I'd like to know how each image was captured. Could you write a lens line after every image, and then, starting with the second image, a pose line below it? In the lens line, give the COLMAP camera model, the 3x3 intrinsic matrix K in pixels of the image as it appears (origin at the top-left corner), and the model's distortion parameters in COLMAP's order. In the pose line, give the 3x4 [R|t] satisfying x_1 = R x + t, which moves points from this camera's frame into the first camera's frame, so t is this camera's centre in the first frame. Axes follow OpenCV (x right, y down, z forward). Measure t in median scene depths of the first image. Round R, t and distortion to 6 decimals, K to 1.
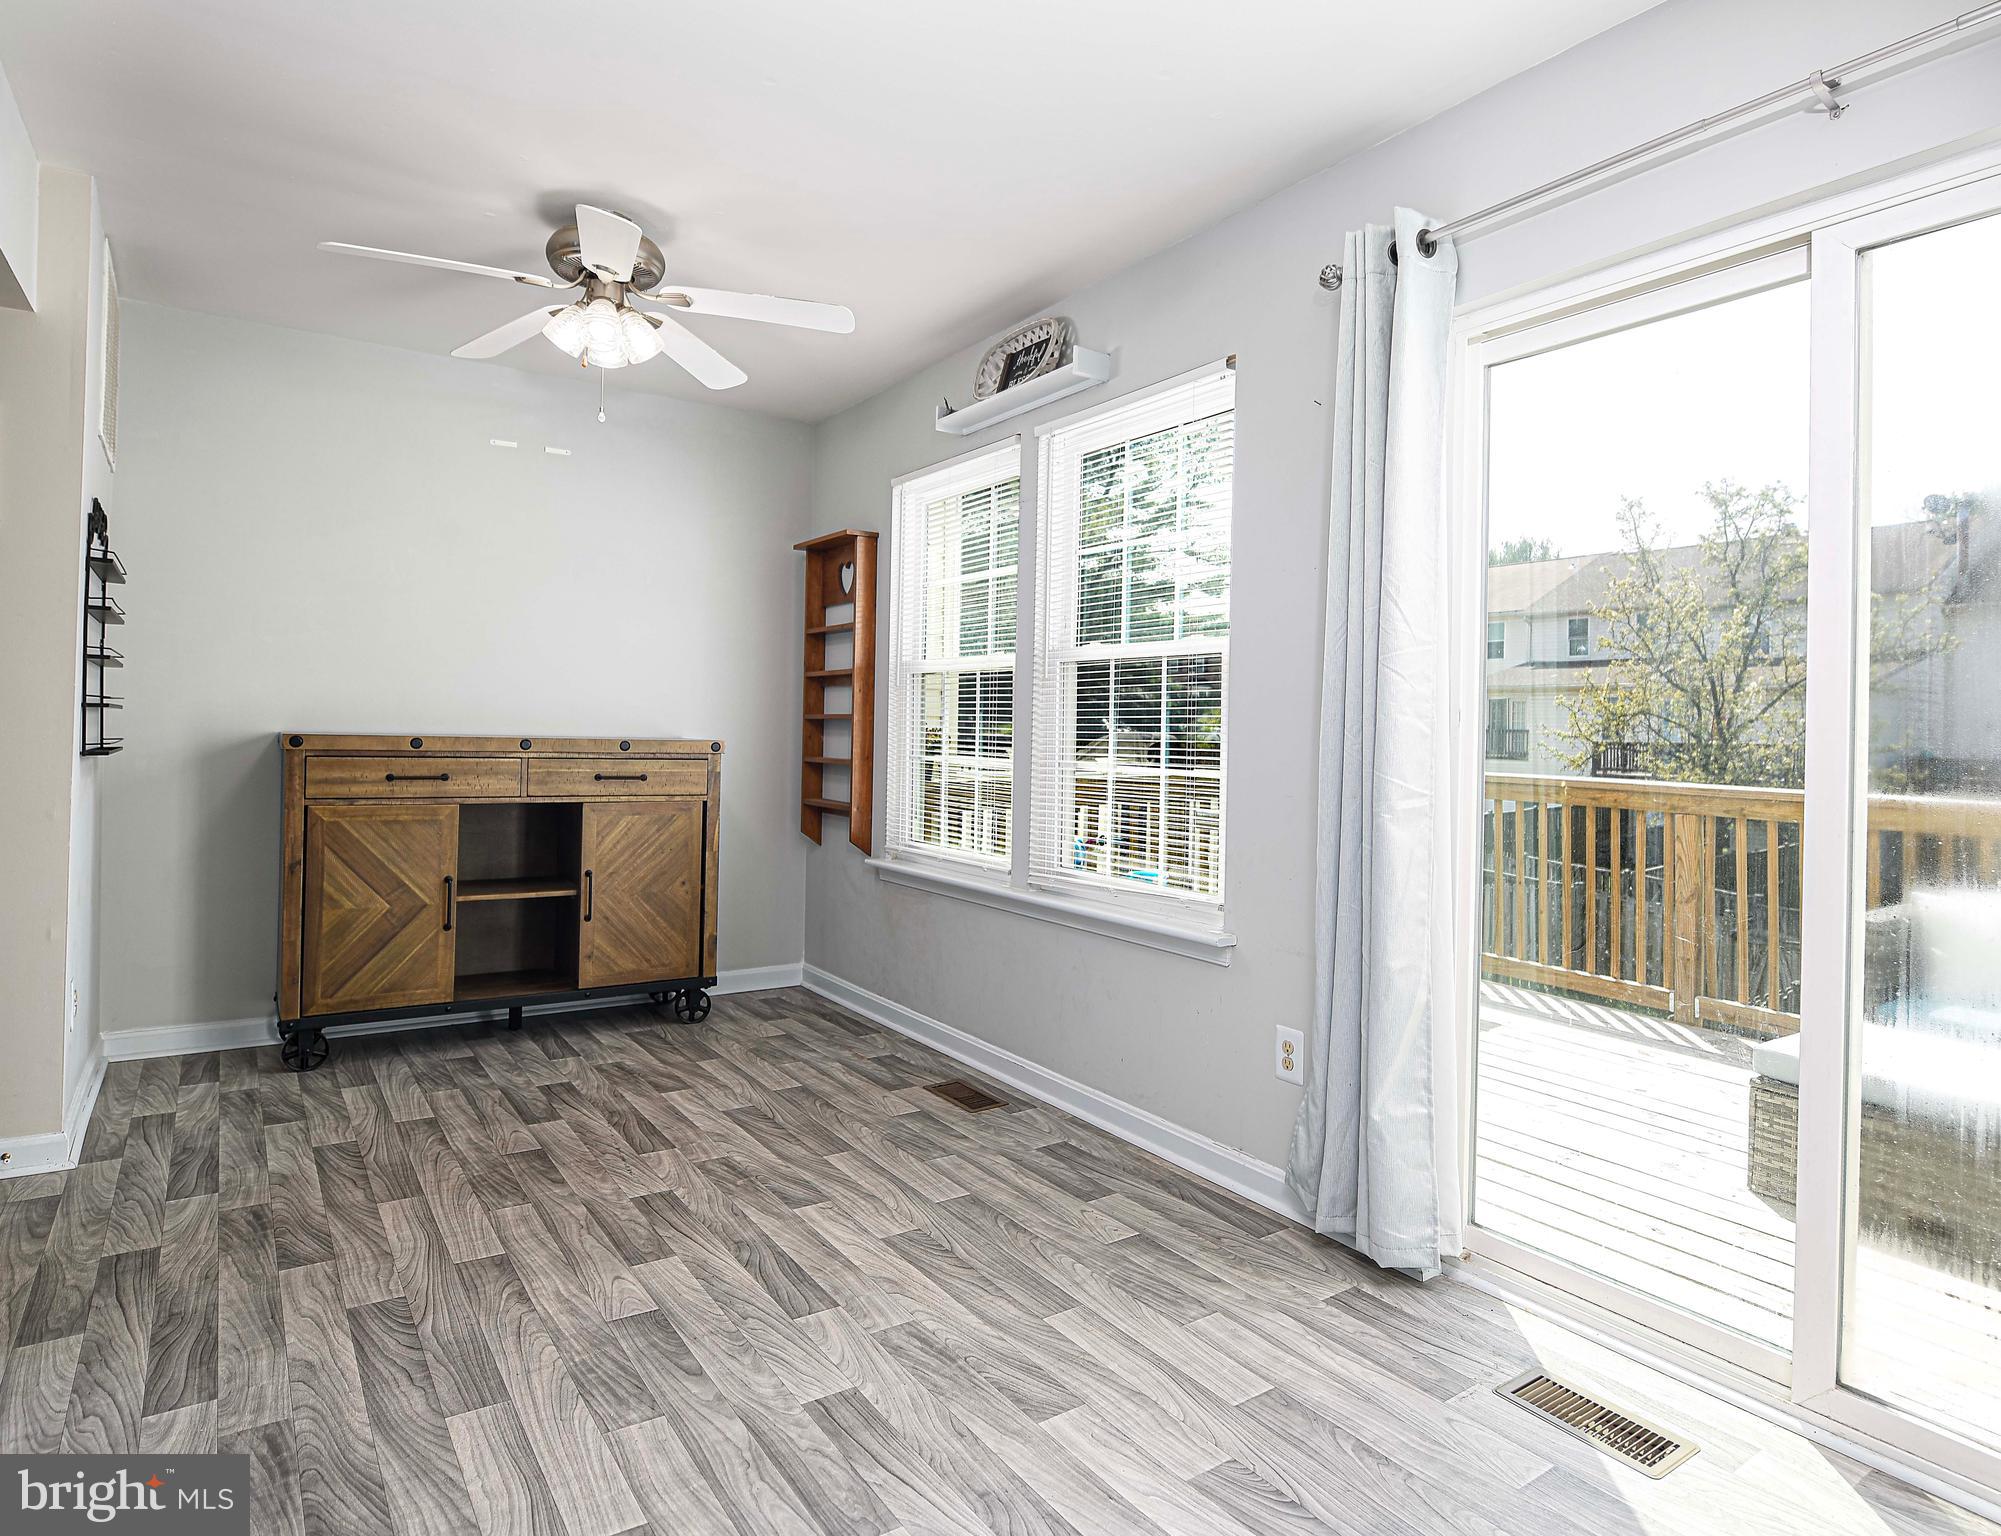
lens RADIAL K [[1155.9, 0, 1055.2], [0, 1155.9, 734.5], [0, 0, 1]] dist [-0.008170, 0.002736]
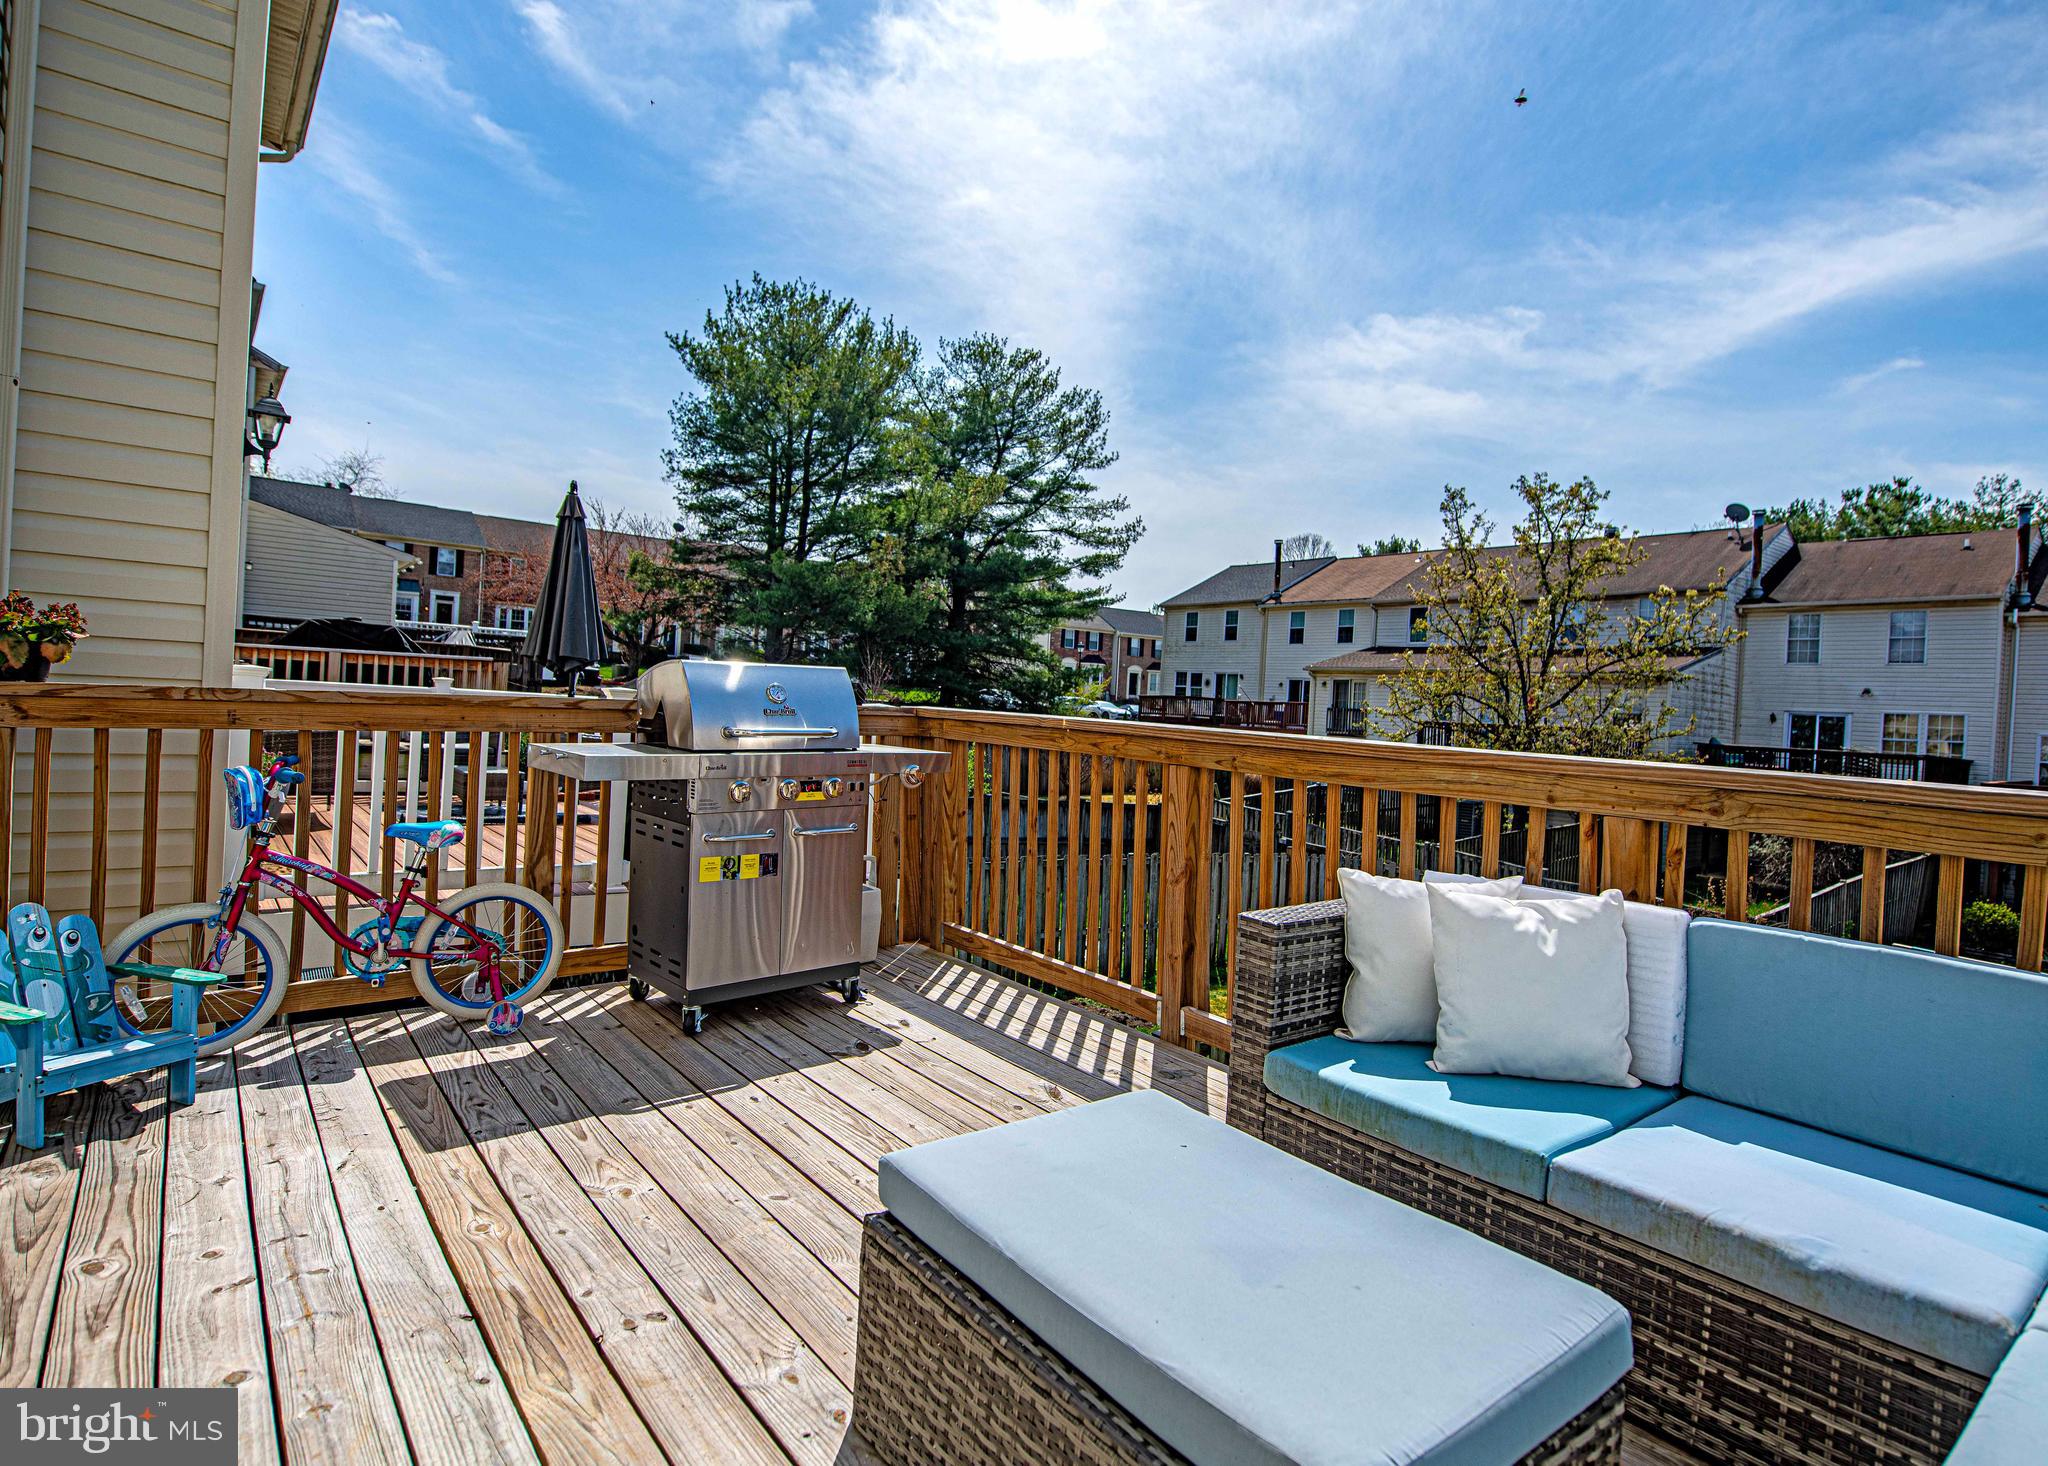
lens RADIAL K [[1063.3, 0, 1063.9], [0, 1063.3, 715.9], [0, 0, 1]] dist [-0.006030, -0.003330]
pose [[0.996700, 0.031096, 0.074983, 0.080503], [-0.031653, 0.999479, 0.006243, 0.006707], [-0.074750, -0.008596, 0.997165, 0.060275]]
